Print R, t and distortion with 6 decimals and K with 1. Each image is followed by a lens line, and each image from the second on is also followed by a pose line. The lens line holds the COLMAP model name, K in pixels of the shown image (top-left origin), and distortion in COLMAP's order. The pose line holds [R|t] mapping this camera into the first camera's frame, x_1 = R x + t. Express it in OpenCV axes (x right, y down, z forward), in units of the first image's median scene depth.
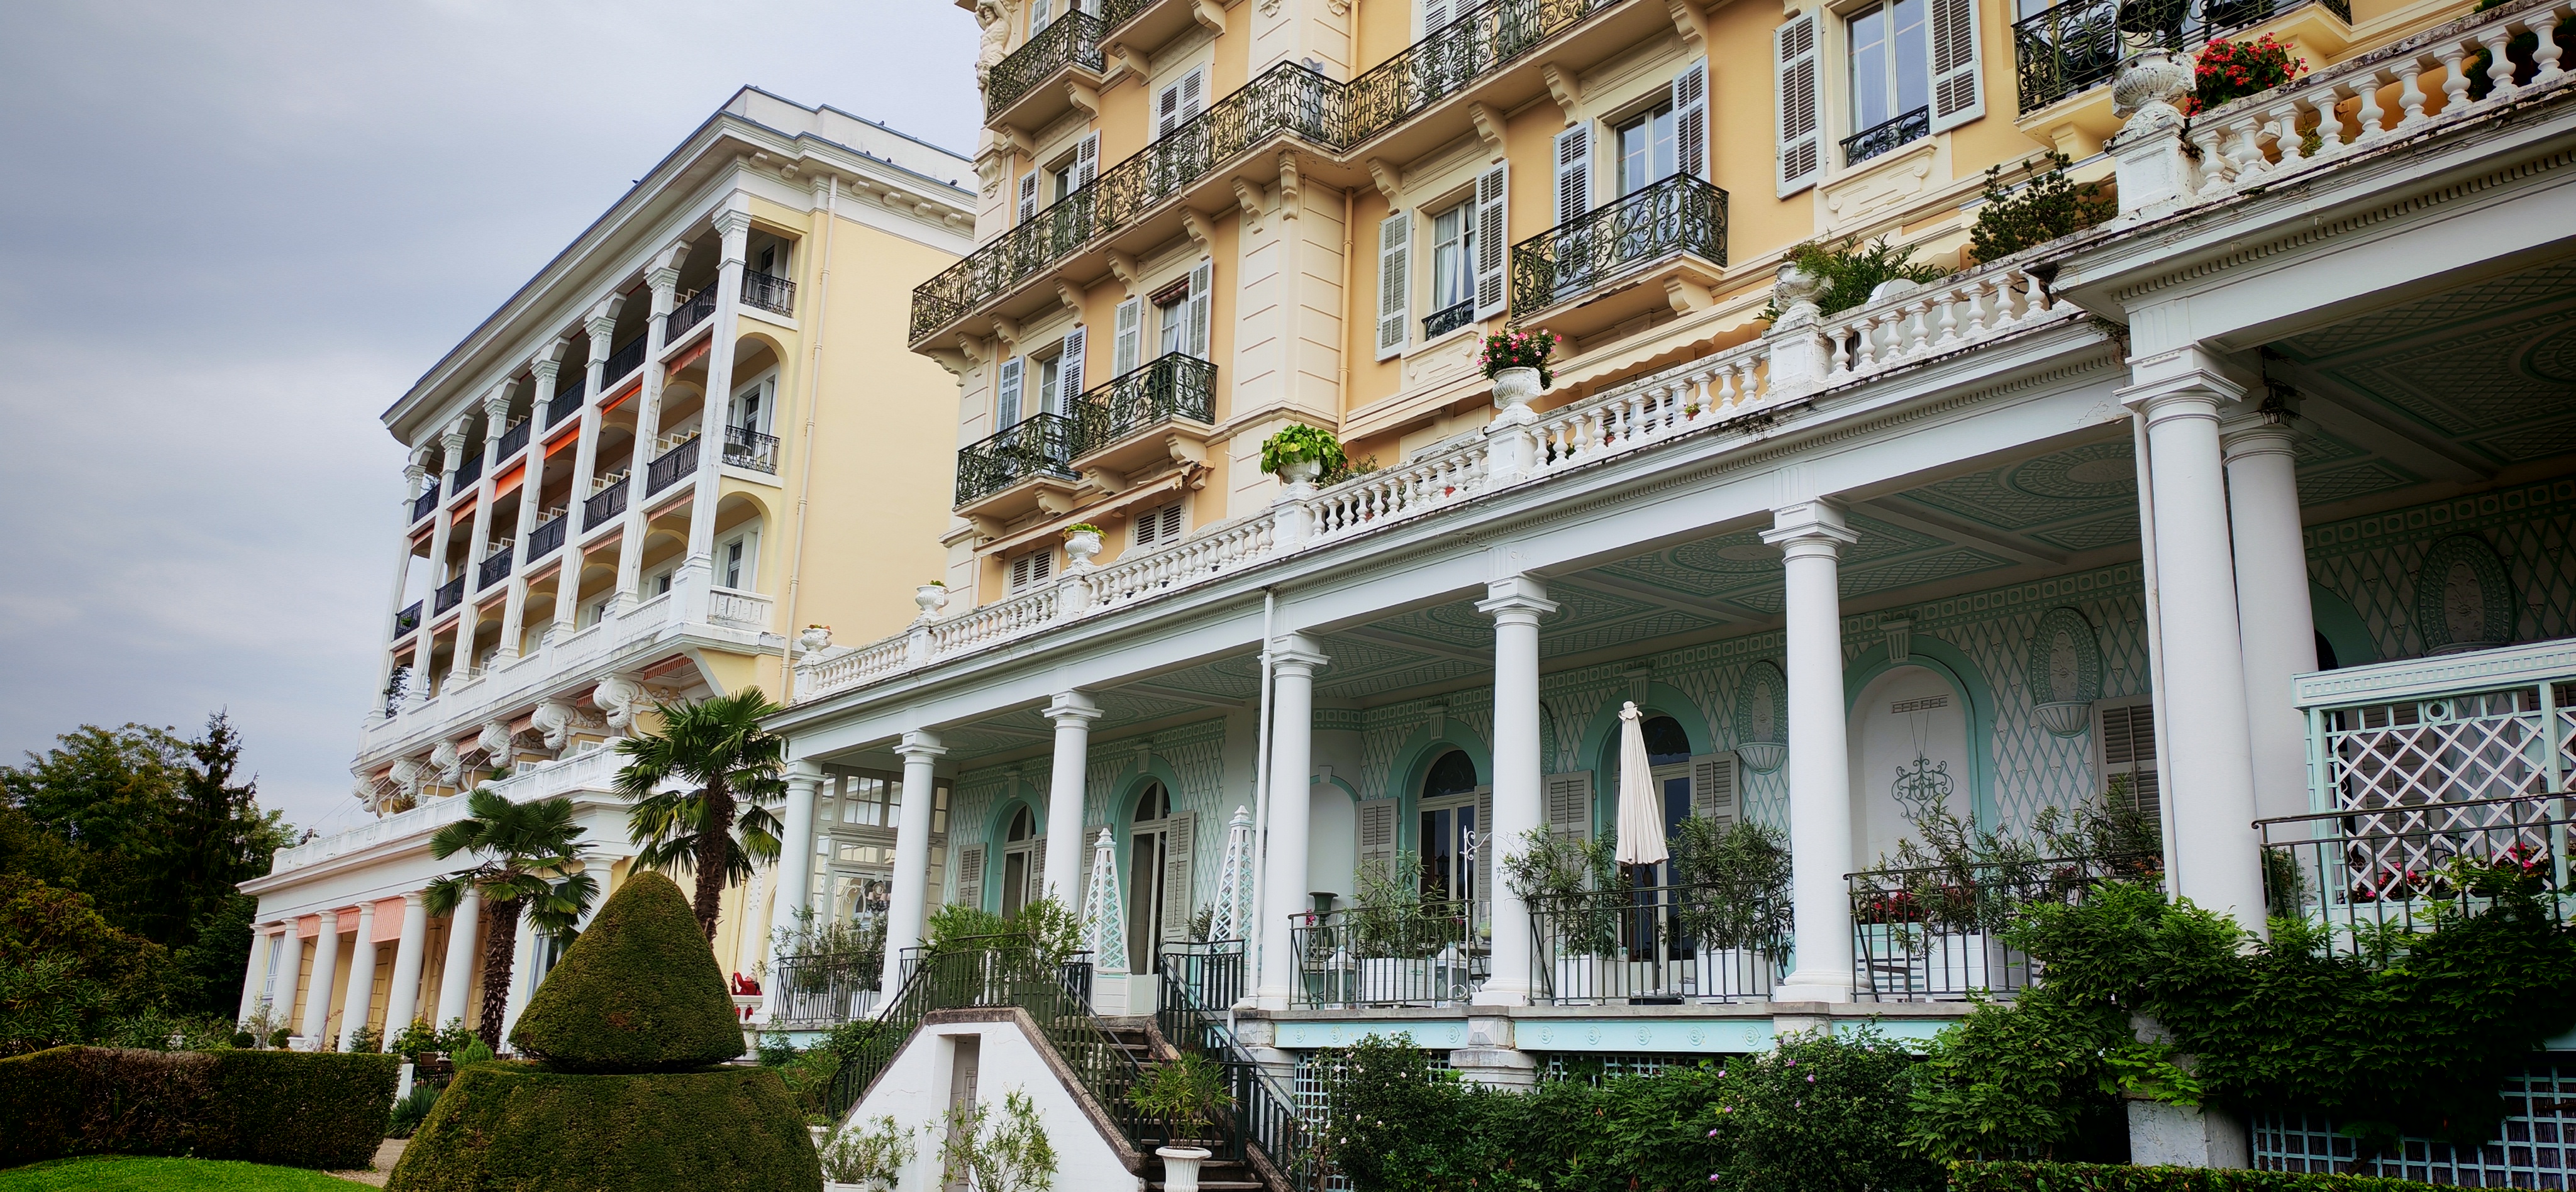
lens RADIAL K [[1991.1, 0, 1334.3], [0, 1991.1, 627.3], [0, 0, 1]] dist [0.075329, -0.147384]
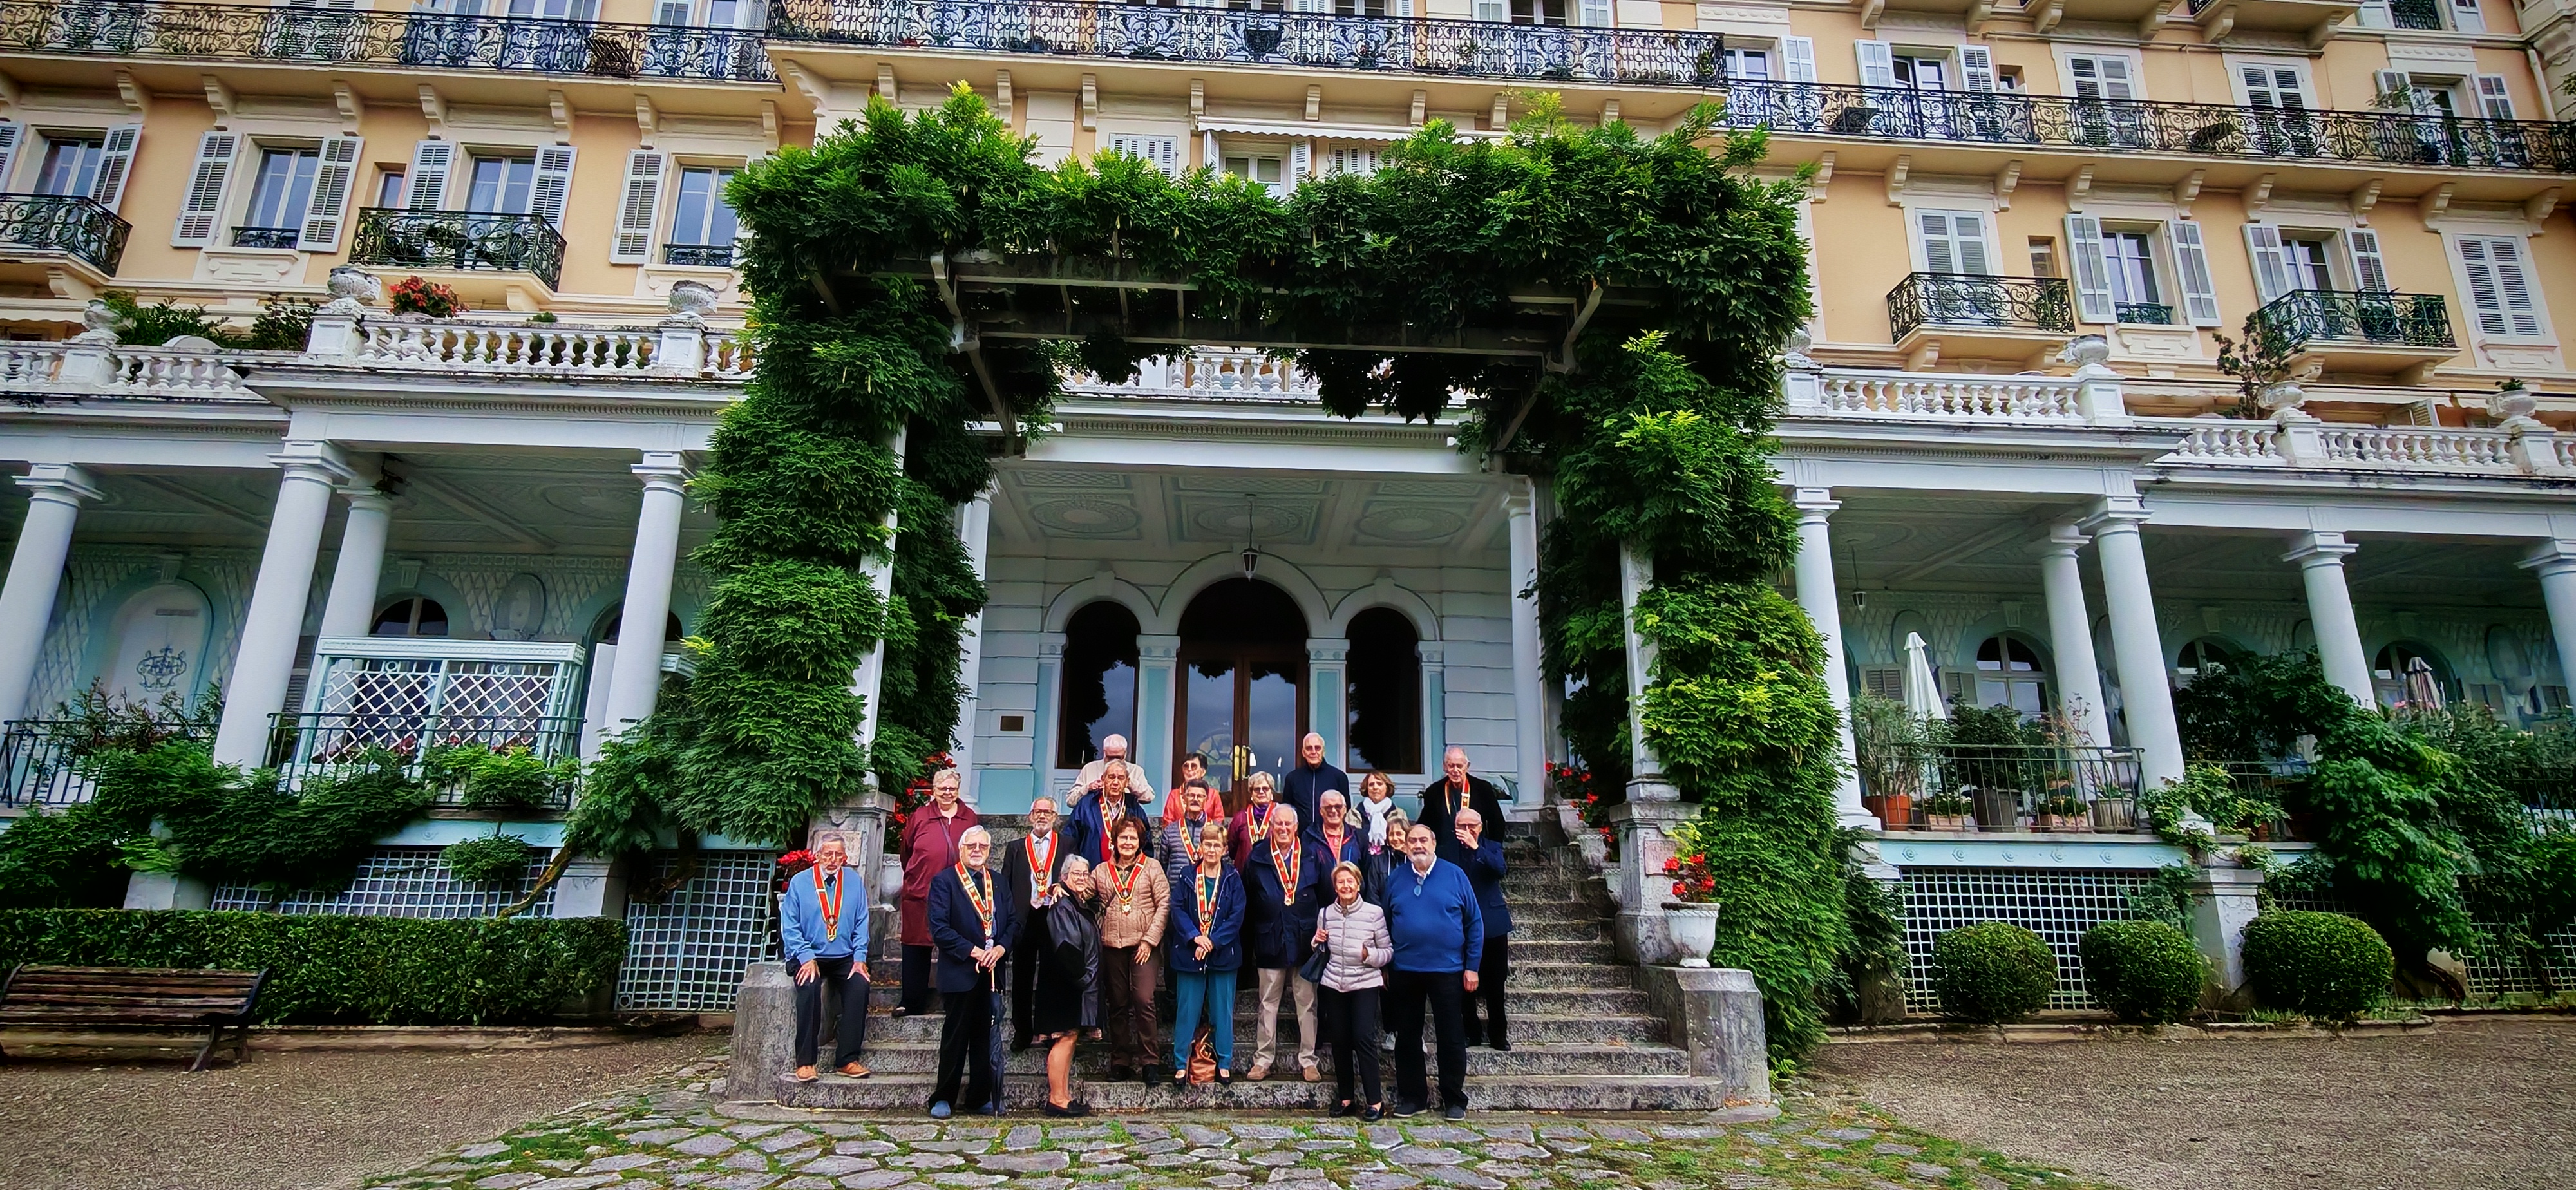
lens RADIAL K [[1172.1, 0, 1289.9], [0, 1172.1, 607.5], [0, 0, 1]] dist [-0.001980, -0.000460]
pose [[0.583621, 0.171494, 0.793711, 0.106307], [-0.175012, 0.981038, -0.083281, -0.048075], [-0.792942, -0.090305, 0.602568, -0.235773]]
